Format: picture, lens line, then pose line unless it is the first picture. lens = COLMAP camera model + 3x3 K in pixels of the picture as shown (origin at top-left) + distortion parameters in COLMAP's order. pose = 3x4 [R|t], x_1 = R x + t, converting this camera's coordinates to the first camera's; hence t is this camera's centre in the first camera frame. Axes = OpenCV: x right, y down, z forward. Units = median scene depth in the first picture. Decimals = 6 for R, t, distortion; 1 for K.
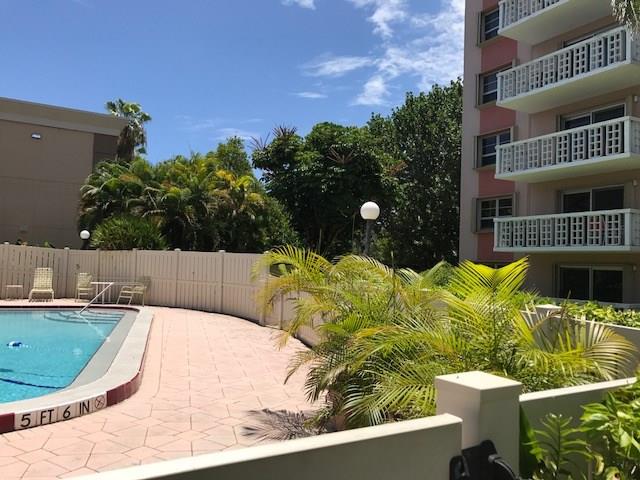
lens RADIAL K [[533.0, 0, 320.0], [0, 533.0, 240.0], [0, 0, 1]] dist [0.016576, -0.009944]
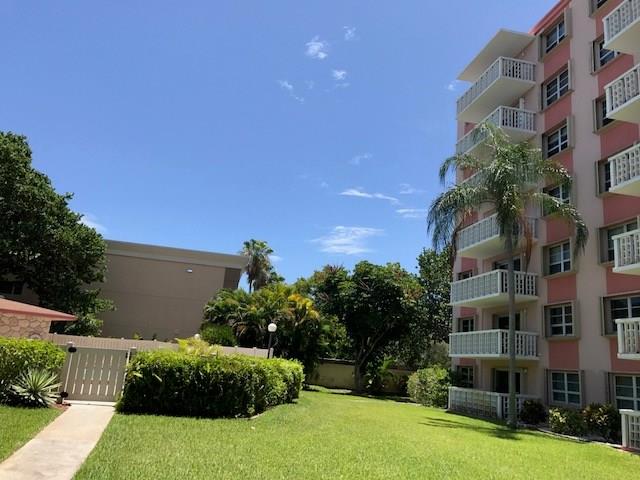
lens RADIAL K [[533.0, 0, 320.0], [0, 533.0, 240.0], [0, 0, 1]] dist [0.016576, -0.009944]
pose [[0.951818, -0.027125, -0.305462, 0.394502], [-0.033842, 0.980706, -0.192539, 0.002448], [0.304791, 0.193599, 0.932535, -0.441843]]
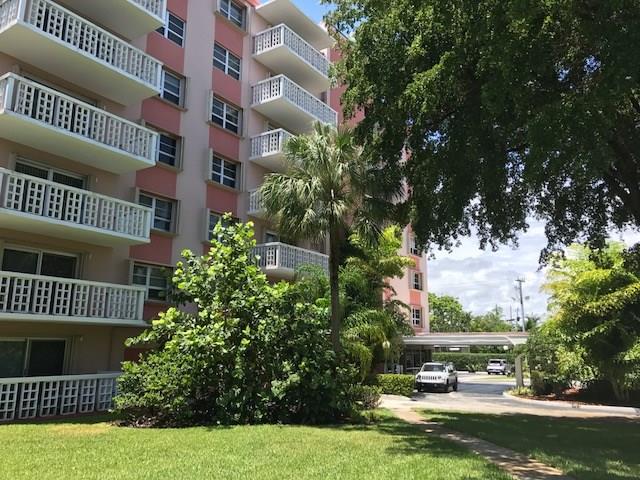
lens RADIAL K [[533.0, 0, 320.0], [0, 533.0, 240.0], [0, 0, 1]] dist [0.016576, -0.009944]
pose [[-0.455093, 0.134178, 0.880276, -0.490355], [-0.070736, 0.980010, -0.185950, 0.021395], [-0.887630, -0.146891, -0.436505, 0.943424]]
